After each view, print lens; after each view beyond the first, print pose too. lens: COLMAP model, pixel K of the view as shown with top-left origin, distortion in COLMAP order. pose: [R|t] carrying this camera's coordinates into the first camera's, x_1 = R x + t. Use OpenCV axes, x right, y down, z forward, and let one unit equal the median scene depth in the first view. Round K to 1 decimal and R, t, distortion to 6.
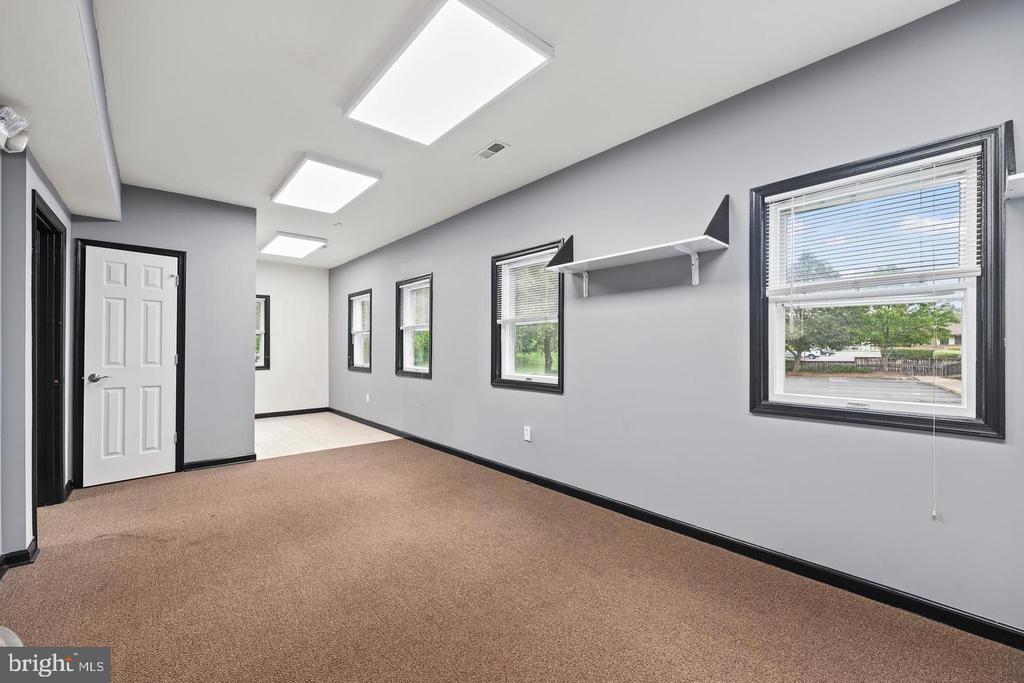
lens RADIAL K [[417.9, 0, 502.6], [0, 417.9, 345.4], [0, 0, 1]] dist [0.007425, -0.001363]
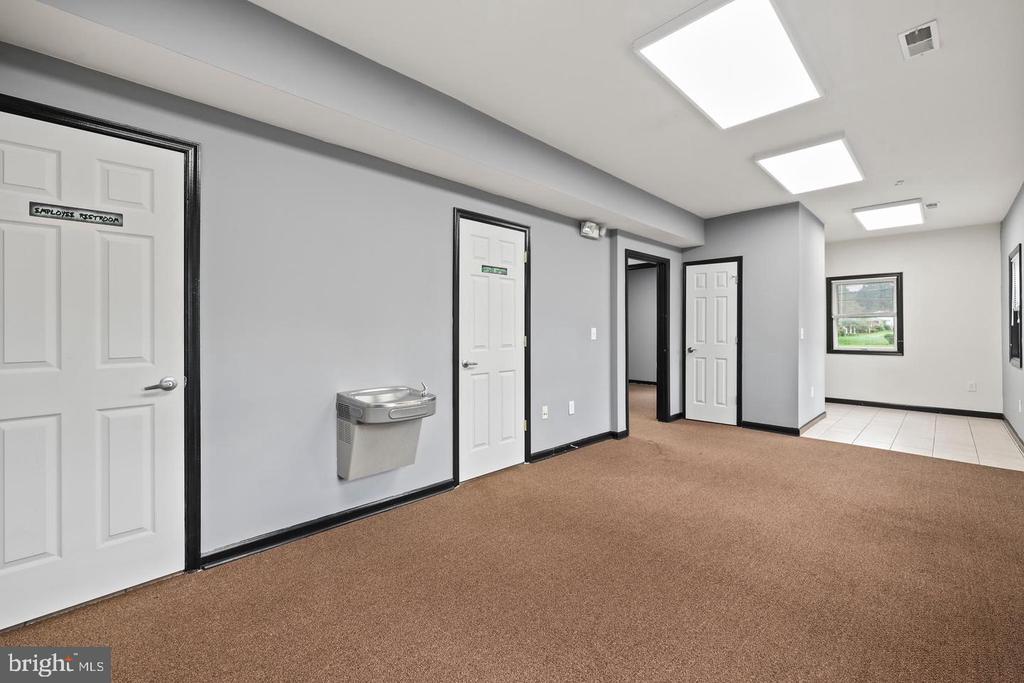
lens RADIAL K [[417.9, 0, 531.0], [0, 417.9, 330.5], [0, 0, 1]] dist [0.007425, -0.001363]
pose [[0.090479, 0.002393, -0.995896, 0.510795], [0.004186, 0.999987, 0.002783, -0.001672], [0.995890, -0.004420, 0.090468, 0.268440]]
